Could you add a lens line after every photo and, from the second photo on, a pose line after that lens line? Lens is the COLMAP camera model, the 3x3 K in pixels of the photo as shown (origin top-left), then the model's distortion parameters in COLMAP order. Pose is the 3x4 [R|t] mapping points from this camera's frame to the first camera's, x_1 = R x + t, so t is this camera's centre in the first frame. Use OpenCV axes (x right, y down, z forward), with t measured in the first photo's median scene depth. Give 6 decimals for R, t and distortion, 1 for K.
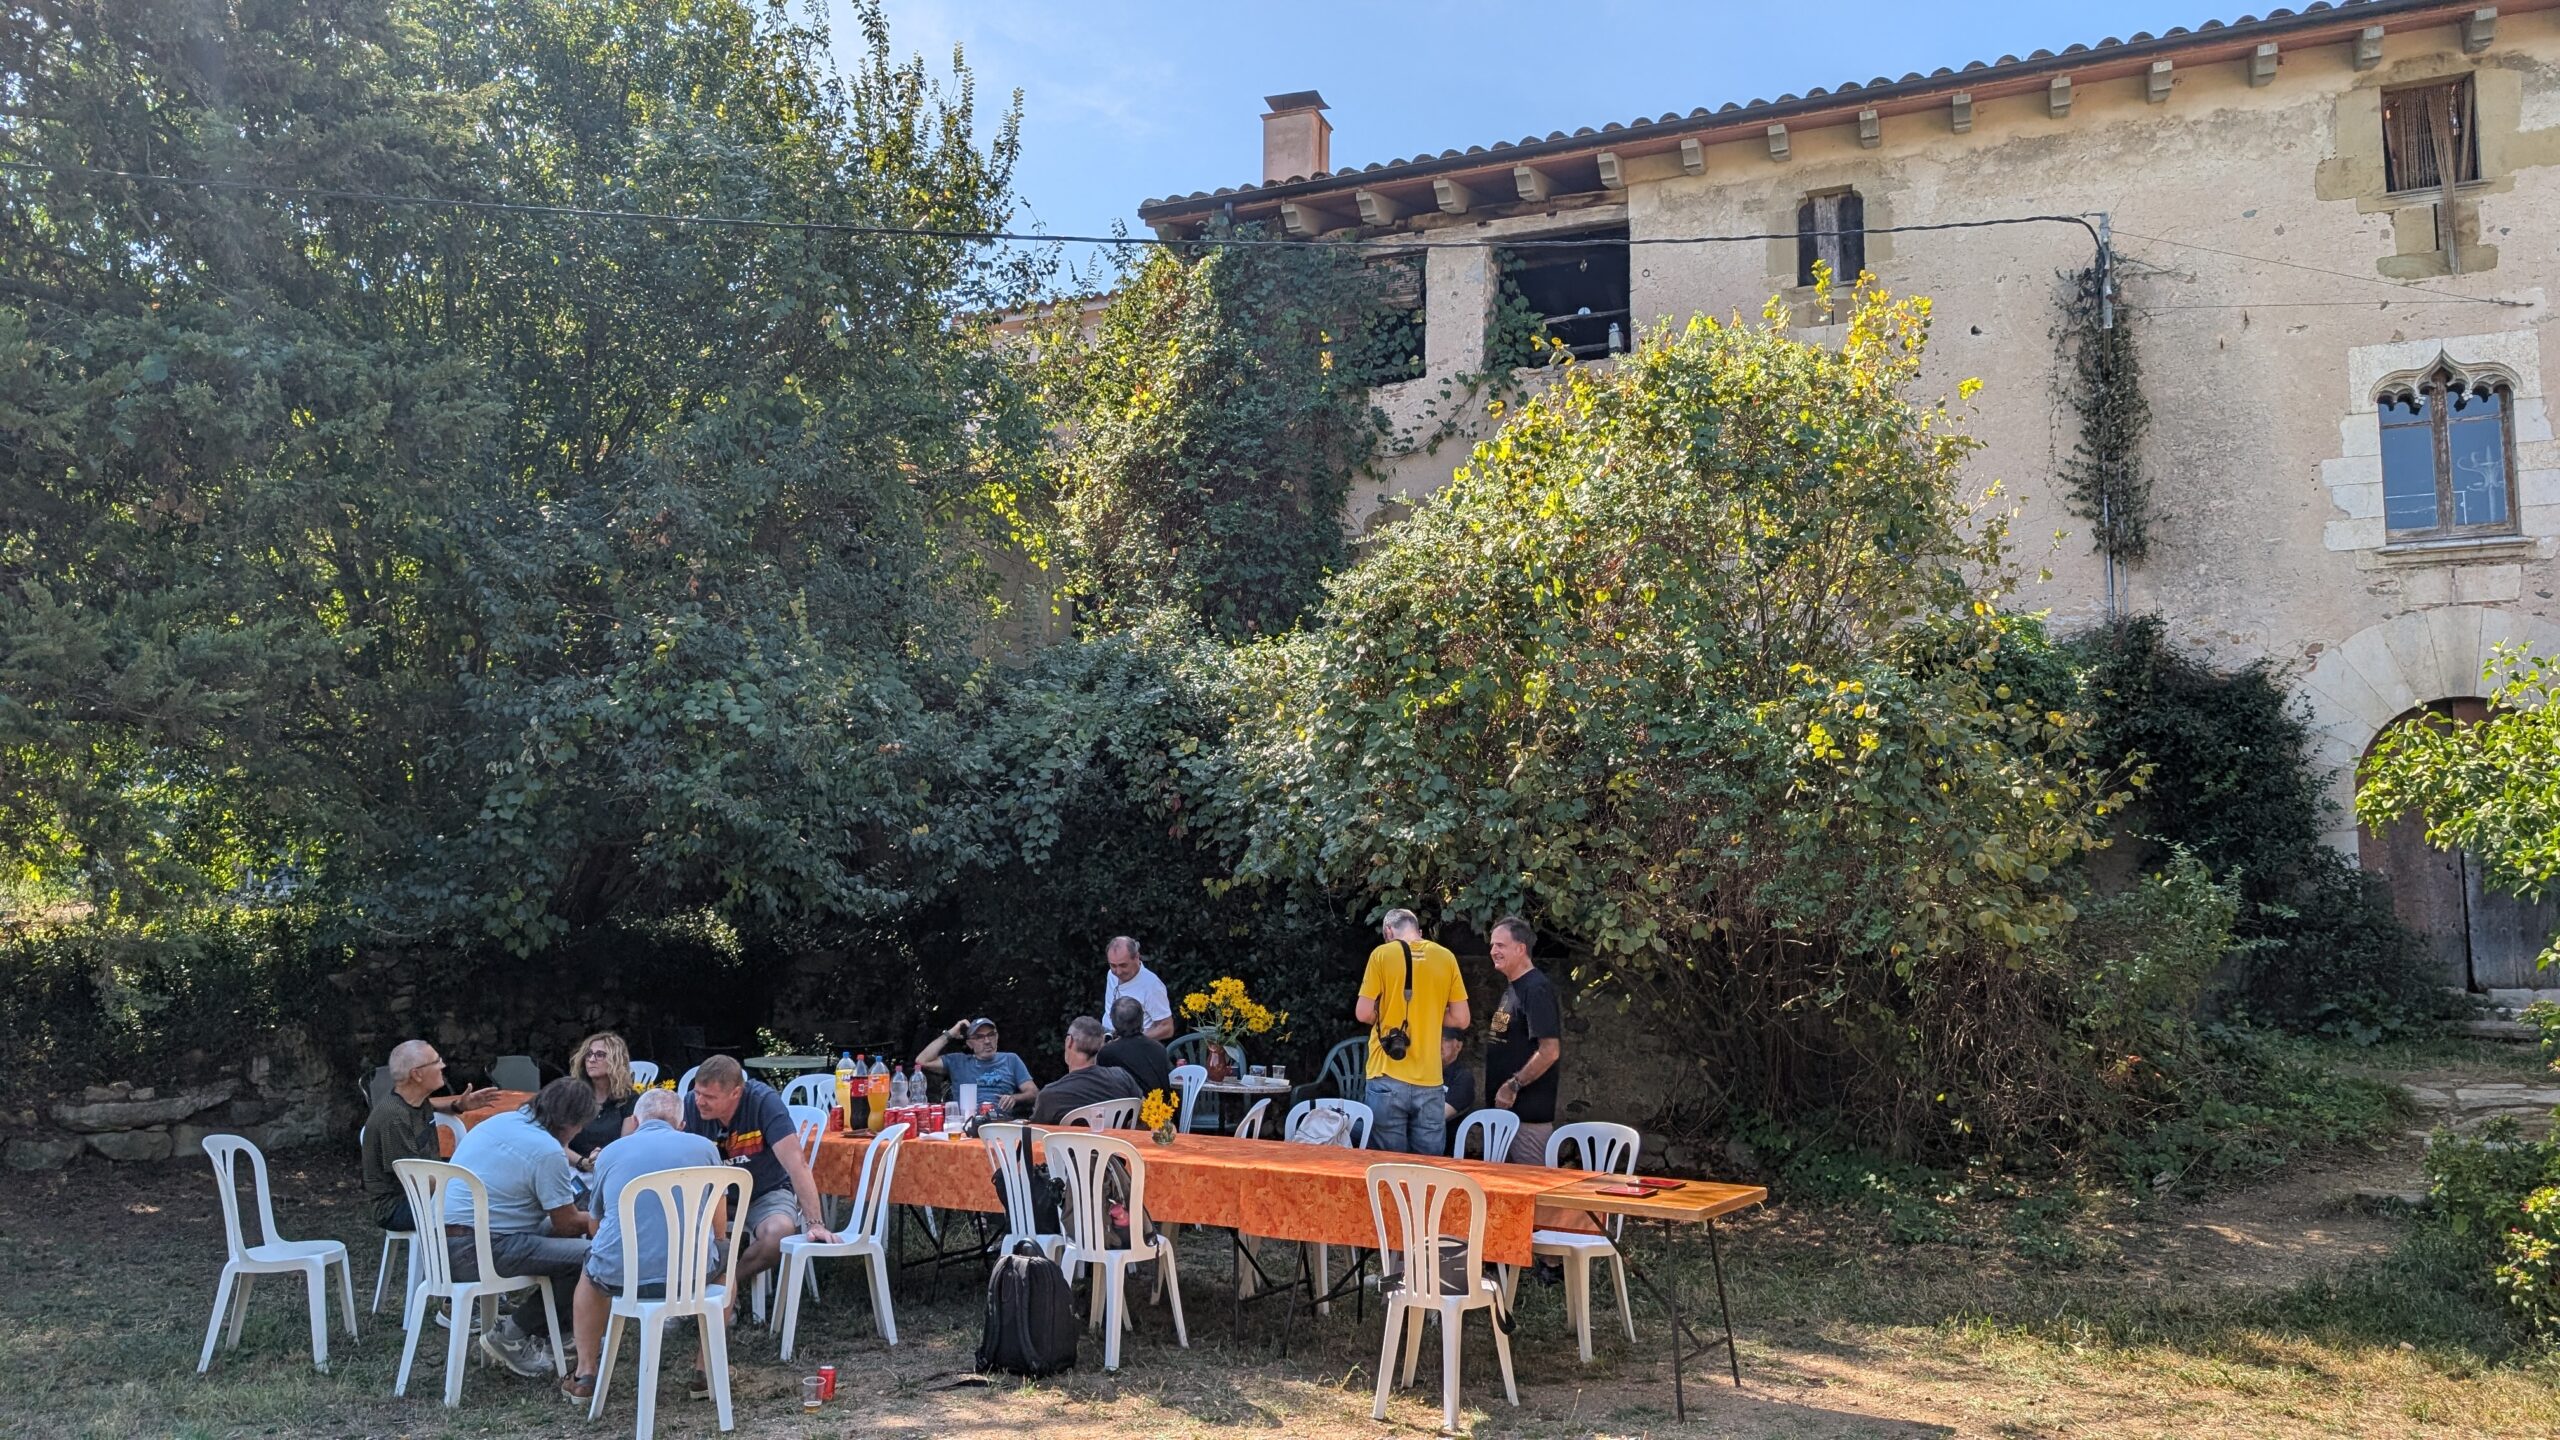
lens RADIAL K [[1868.5, 0, 1267.6], [0, 1868.5, 737.7], [0, 0, 1]] dist [0.028060, -0.029742]
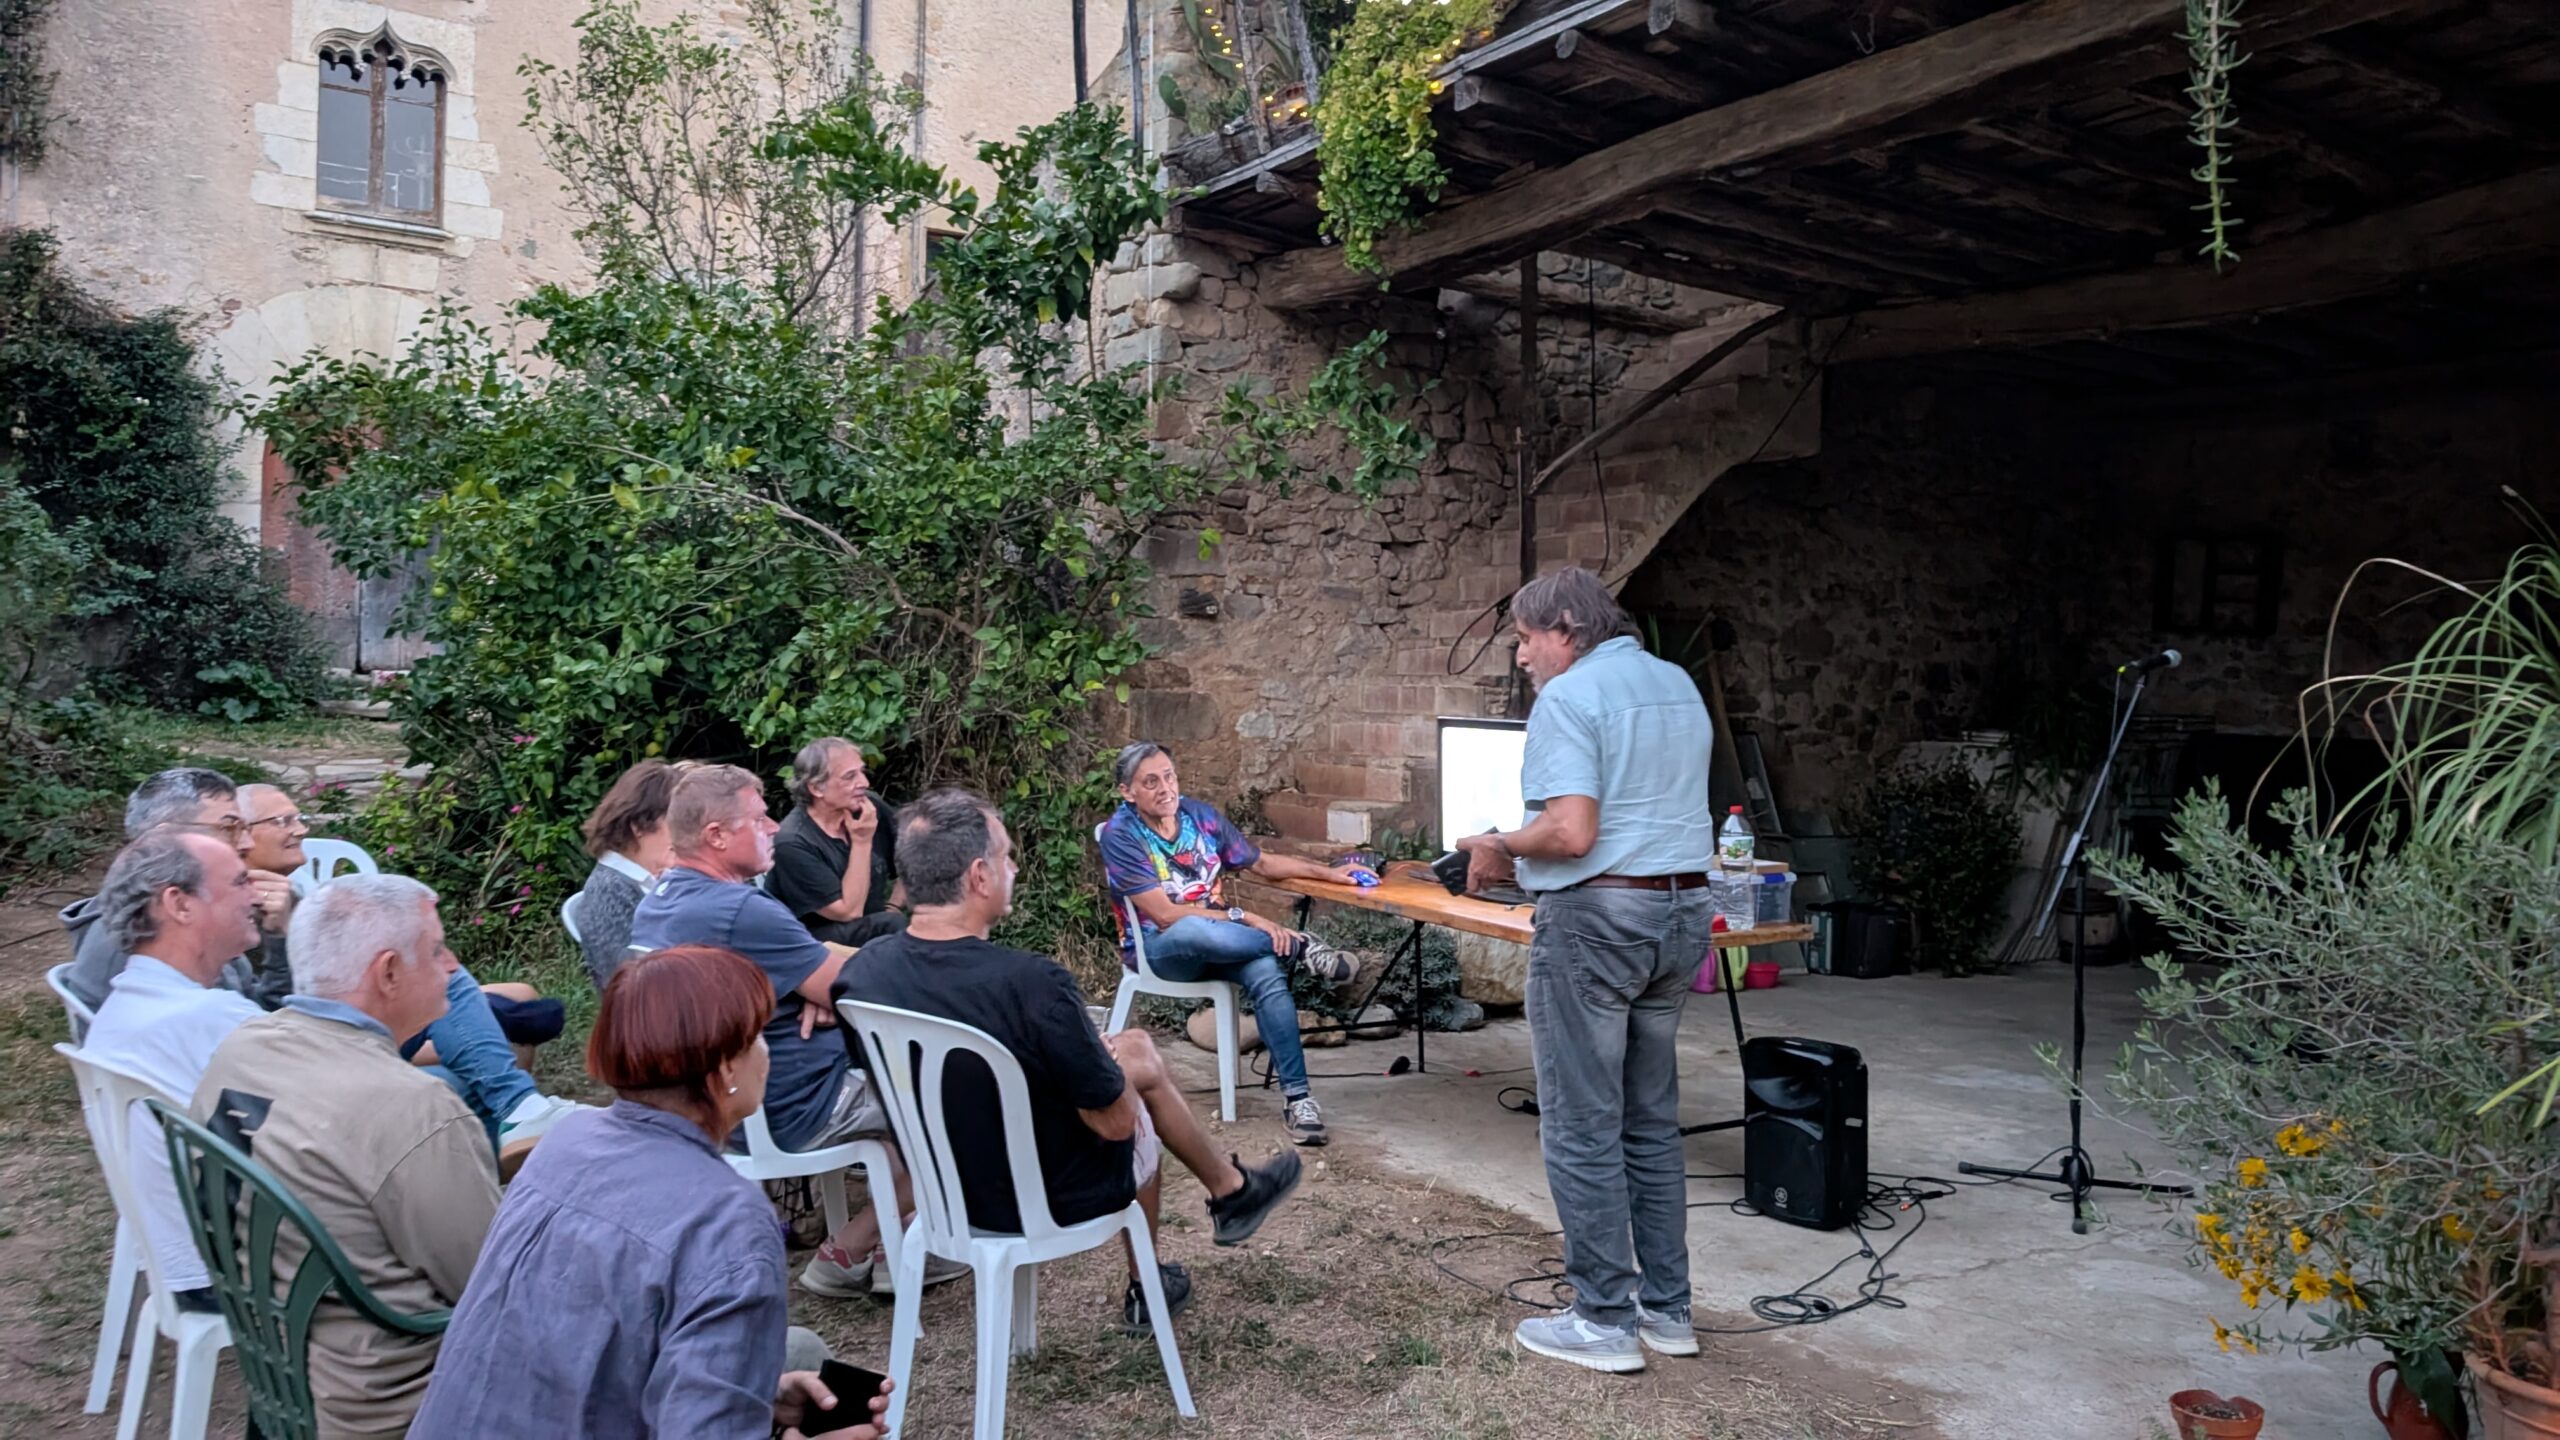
lens RADIAL K [[1868.5, 0, 1240.6], [0, 1868.5, 720.9], [0, 0, 1]] dist [0.028060, -0.029742]
pose [[0.553674, -0.002369, 0.832730, 0.058381], [-0.125700, 0.988300, 0.086388, 0.012918], [-0.823192, -0.152506, 0.546898, 0.048060]]
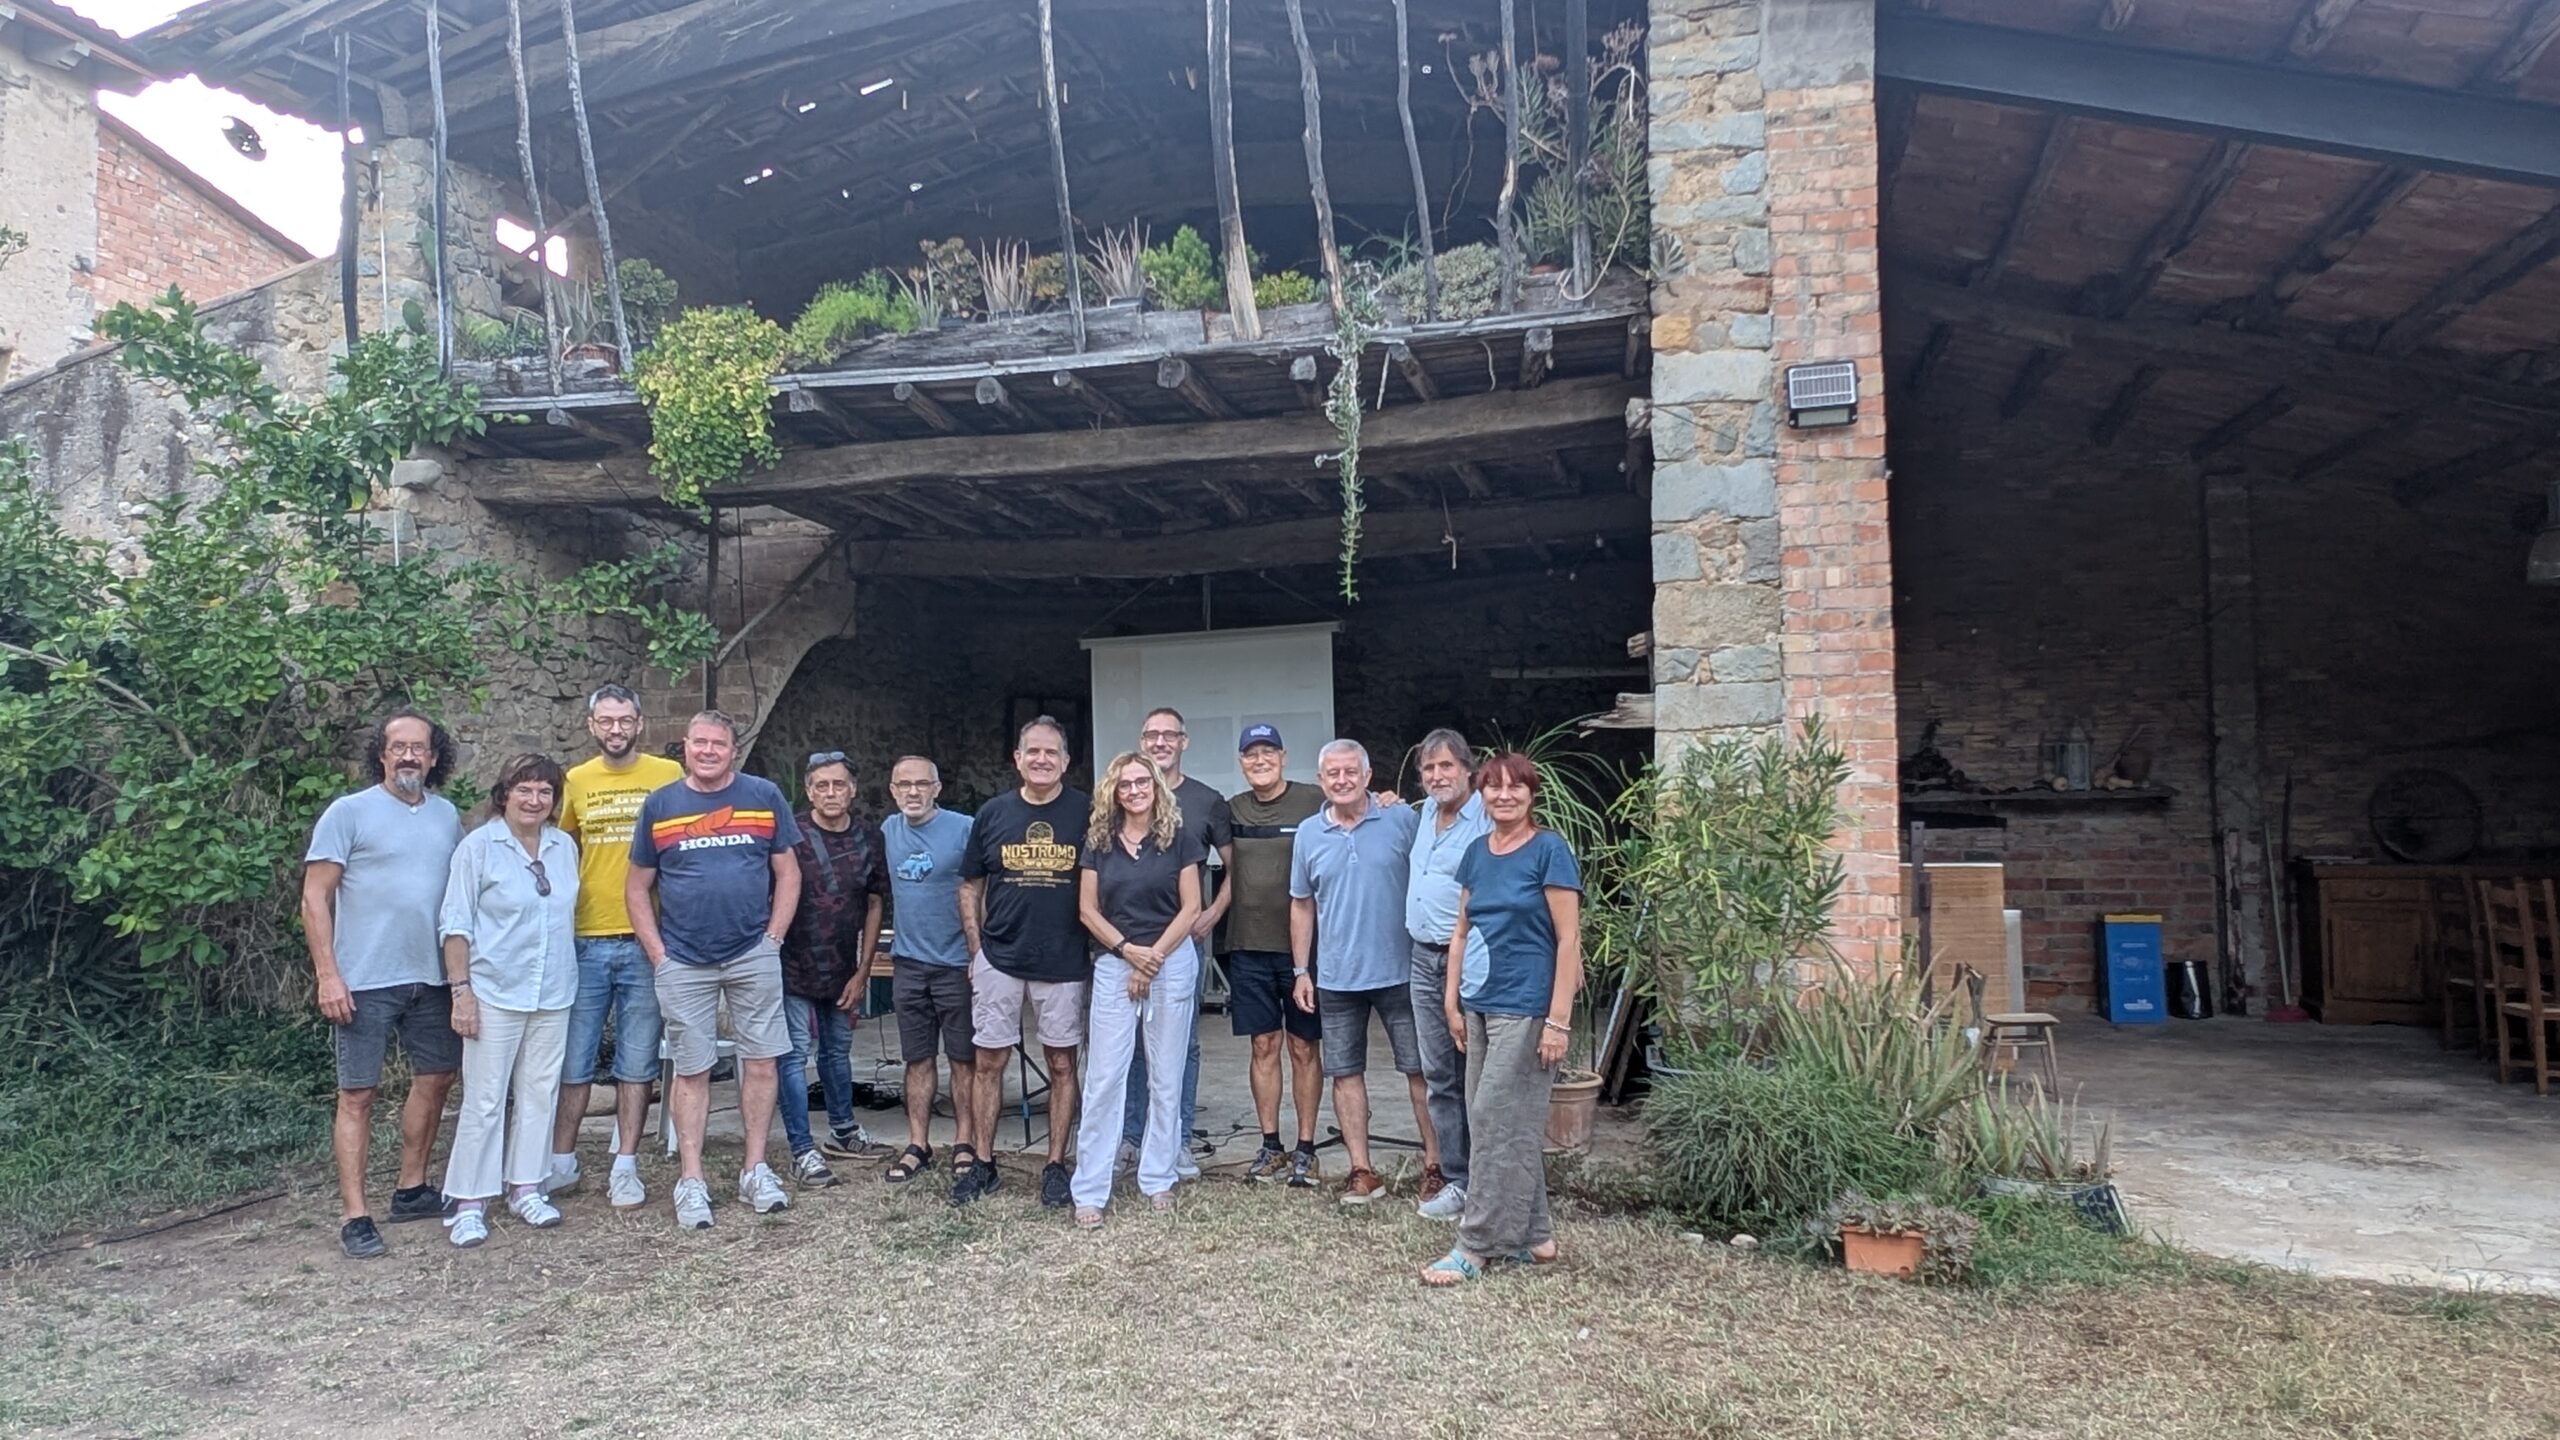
lens RADIAL K [[1799.2, 0, 1299.8], [0, 1799.2, 708.6], [0, 0, 1]] dist [-0.001533, 0.026524]
pose [[-0.205867, 0.056060, 0.976973, -0.142781], [-0.112491, 0.990384, -0.080534, 0.029219], [-0.972093, -0.126480, -0.197581, 0.195663]]
